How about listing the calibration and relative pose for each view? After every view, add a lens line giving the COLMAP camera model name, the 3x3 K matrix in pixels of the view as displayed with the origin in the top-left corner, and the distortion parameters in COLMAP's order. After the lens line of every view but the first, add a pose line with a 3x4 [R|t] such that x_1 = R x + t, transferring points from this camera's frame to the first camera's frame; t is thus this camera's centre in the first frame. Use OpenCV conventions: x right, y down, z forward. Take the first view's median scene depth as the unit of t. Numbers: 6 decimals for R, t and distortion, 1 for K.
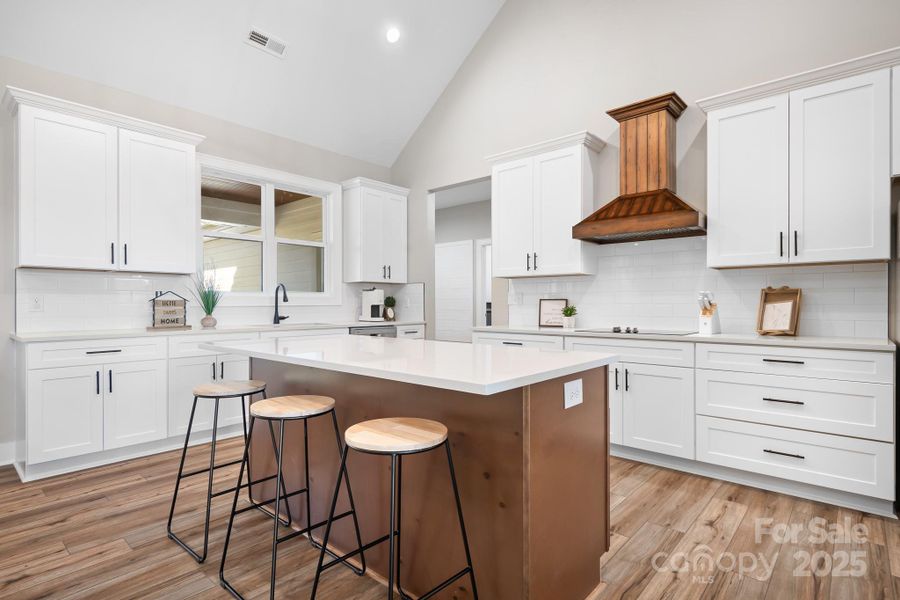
lens RADIAL K [[434.6, 0, 450.0], [0, 434.6, 300.0], [0, 0, 1]] dist [0.002256, 0.000008]
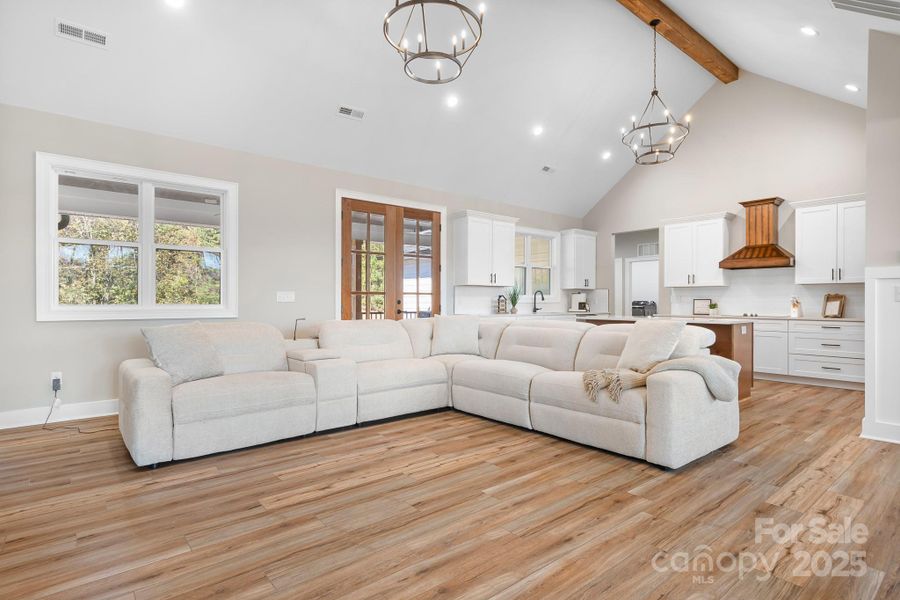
lens RADIAL K [[434.6, 0, 450.0], [0, 434.6, 300.0], [0, 0, 1]] dist [0.002256, 0.000008]
pose [[0.987554, 0.002952, -0.157254, -0.598833], [-0.002714, 0.999995, 0.001727, 0.000358], [0.157258, -0.001279, 0.987557, -1.107652]]
